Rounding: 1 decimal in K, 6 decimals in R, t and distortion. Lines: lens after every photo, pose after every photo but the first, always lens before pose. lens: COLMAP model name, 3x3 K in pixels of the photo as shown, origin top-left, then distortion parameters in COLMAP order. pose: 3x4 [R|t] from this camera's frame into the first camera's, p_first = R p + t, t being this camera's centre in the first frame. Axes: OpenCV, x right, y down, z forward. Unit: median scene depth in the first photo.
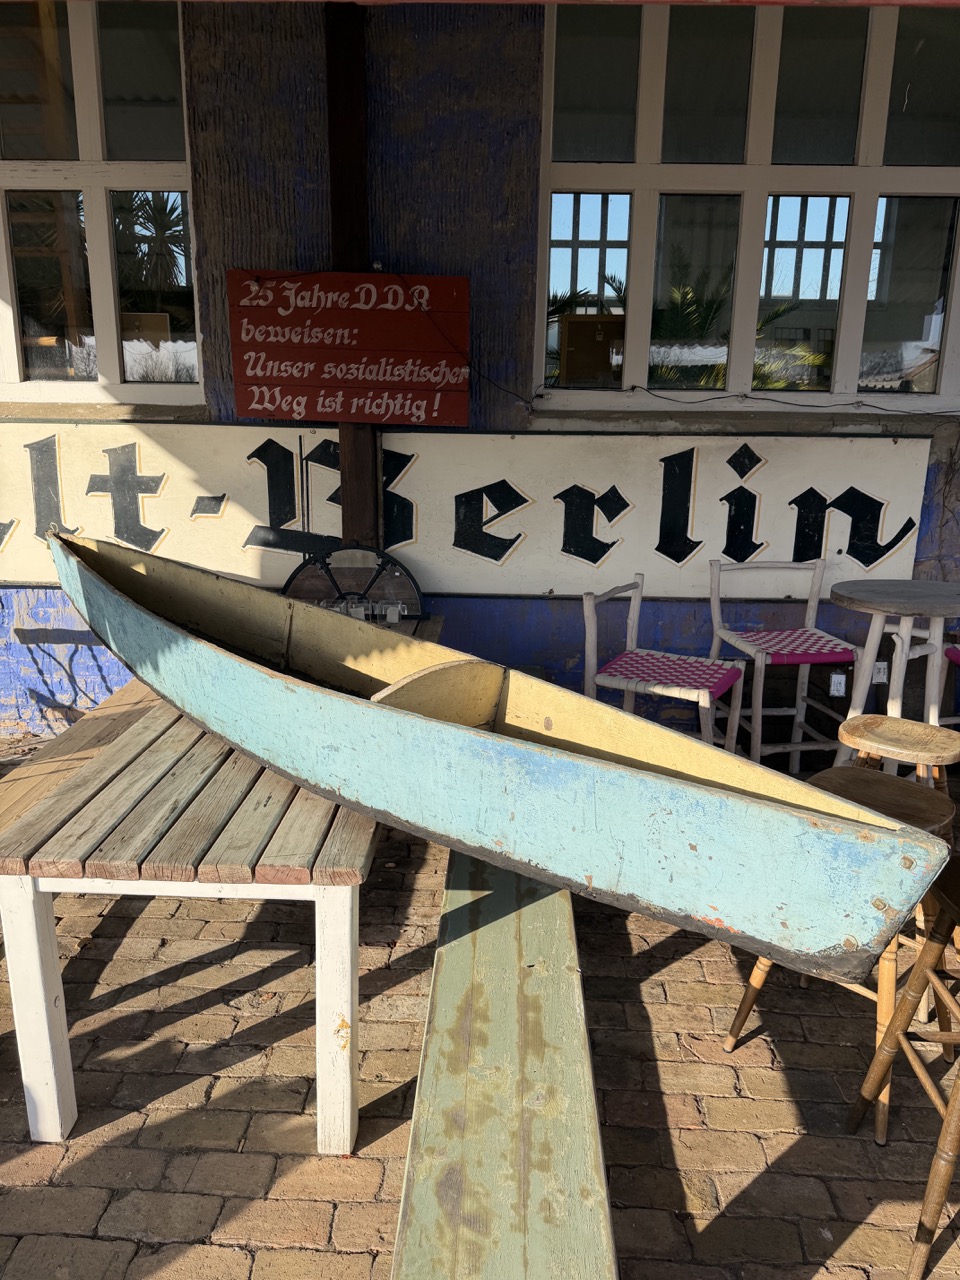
lens RADIAL K [[901.9, 0, 482.5], [0, 901.9, 638.3], [0, 0, 1]] dist [0.030633, 0.001181]
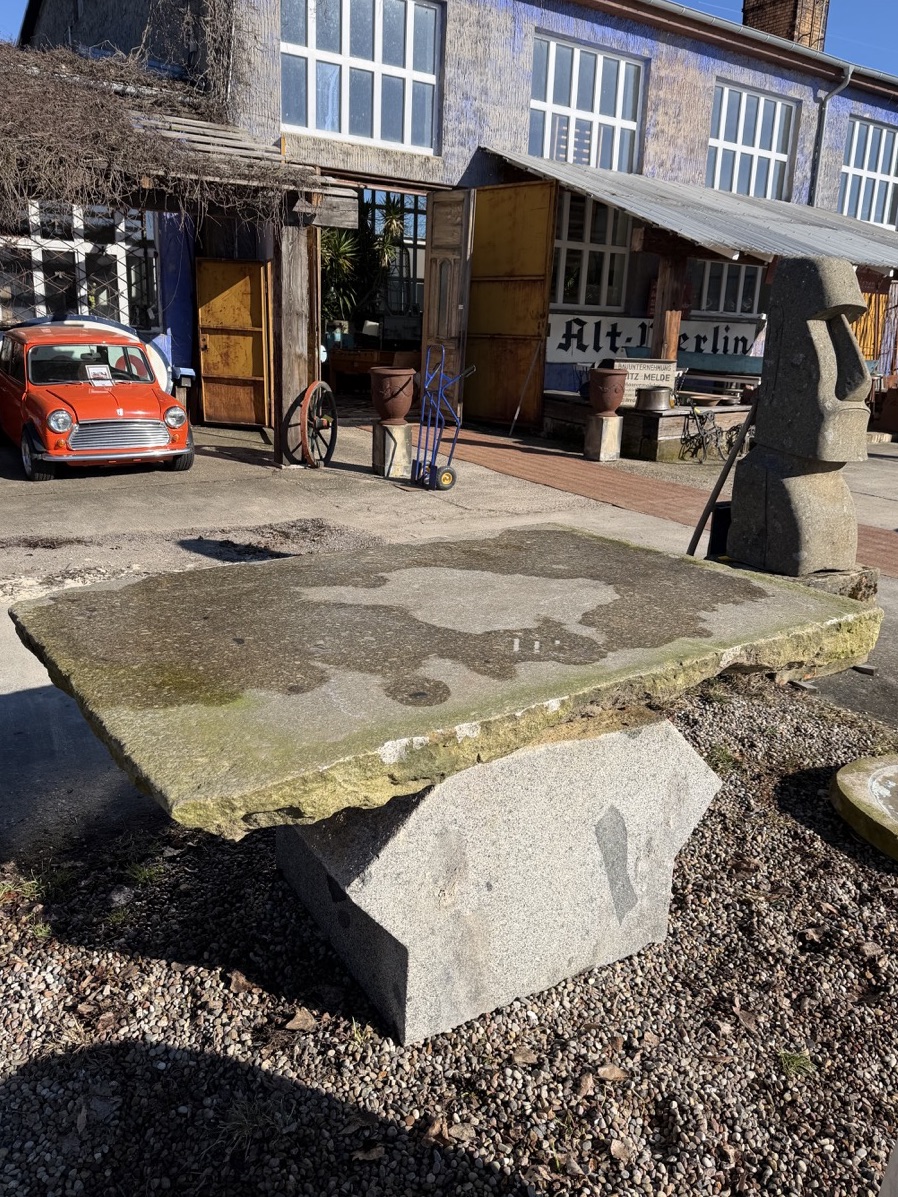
lens RADIAL K [[1007.8, 0, 451.1], [0, 1007.8, 597.5], [0, 0, 1]] dist [0.016727, -0.000791]
pose [[0.780676, -0.148737, 0.606978, -3.576633], [0.137720, 0.988332, 0.065055, 0.529335], [-0.609573, 0.032807, 0.792051, -1.800646]]
